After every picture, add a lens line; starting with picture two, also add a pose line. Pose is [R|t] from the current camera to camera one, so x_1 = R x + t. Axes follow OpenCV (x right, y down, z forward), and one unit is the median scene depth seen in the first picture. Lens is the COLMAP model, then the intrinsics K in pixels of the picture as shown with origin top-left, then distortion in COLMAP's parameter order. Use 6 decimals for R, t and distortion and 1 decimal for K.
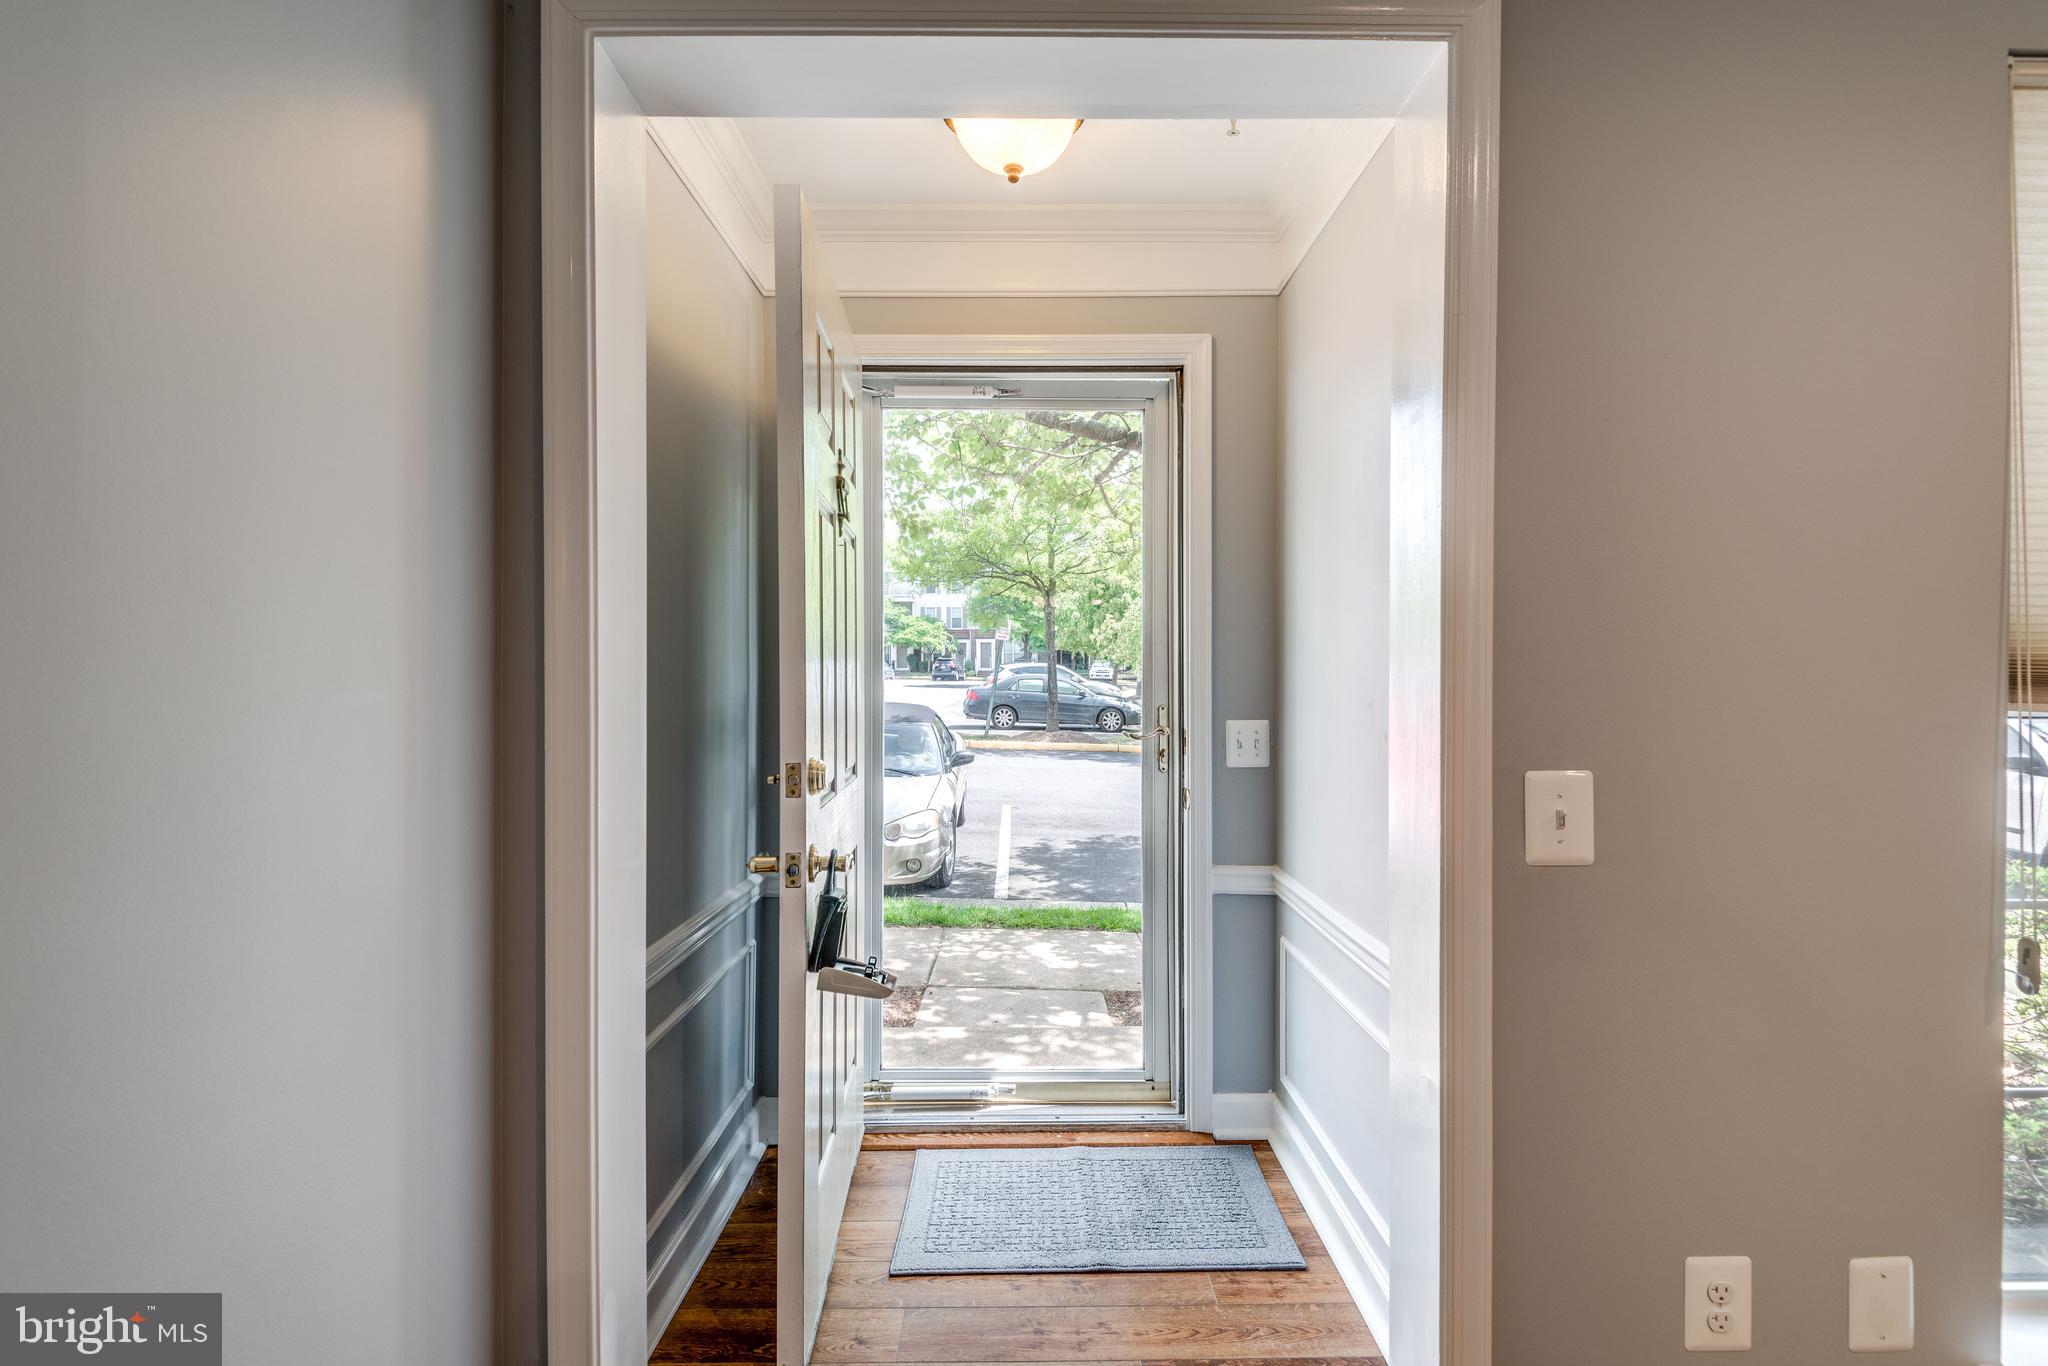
lens RADIAL K [[978.8, 0, 1026.5], [0, 978.8, 679.2], [0, 0, 1]] dist [0.014674, -0.011080]
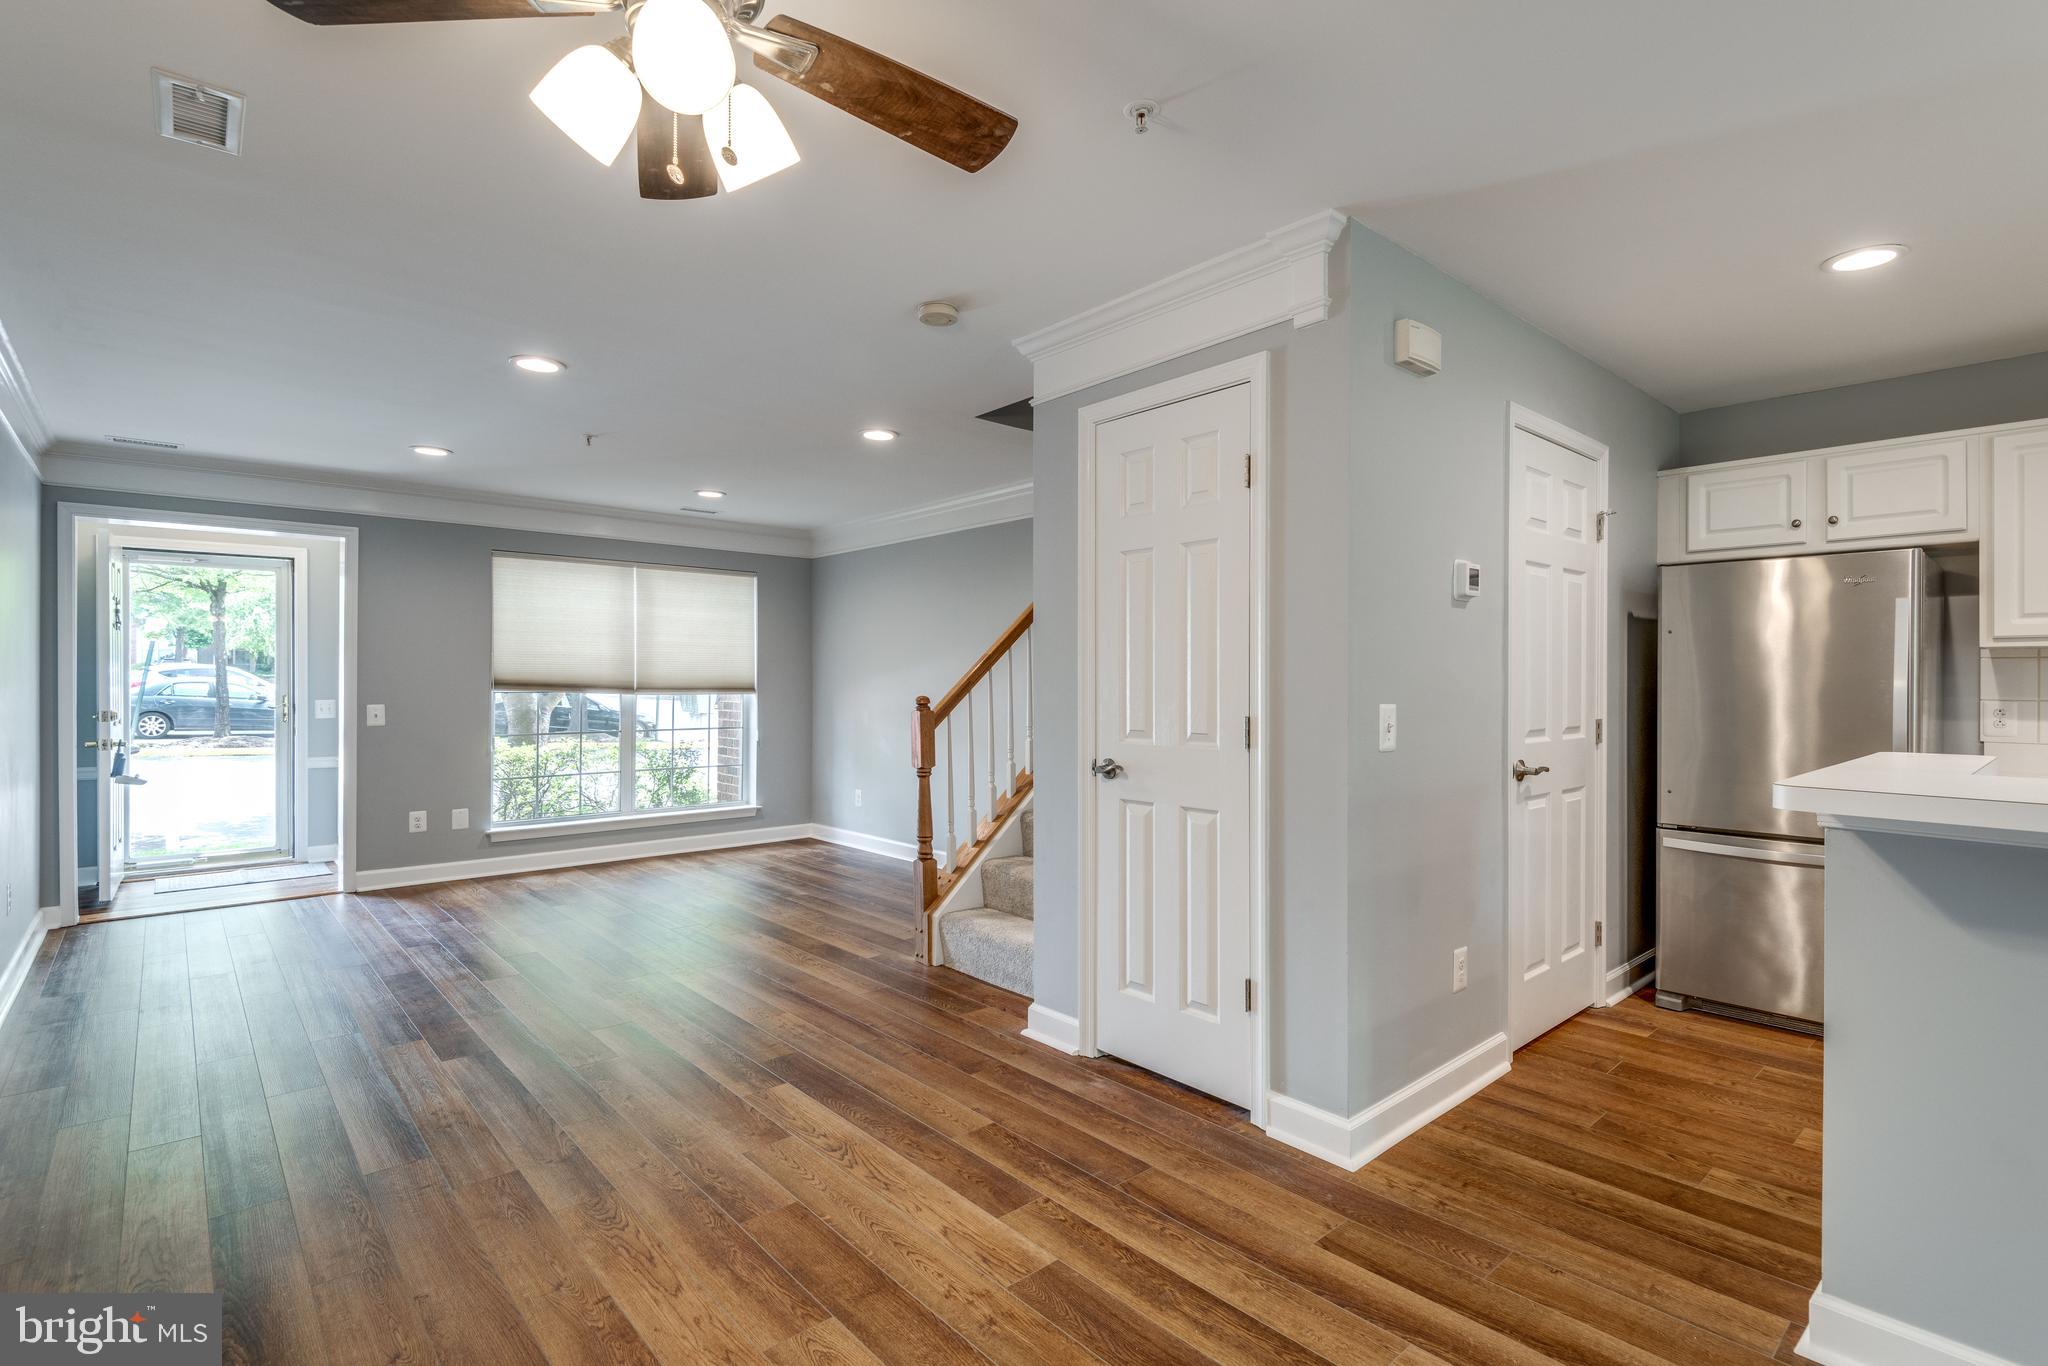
lens RADIAL K [[978.8, 0, 1044.0], [0, 978.8, 684.0], [0, 0, 1]] dist [0.014674, -0.011080]
pose [[0.750338, -0.001295, 0.661053, -0.005162], [0.001003, 0.999999, 0.000821, 0.001038], [-0.661054, 0.000047, 0.750339, -0.220022]]
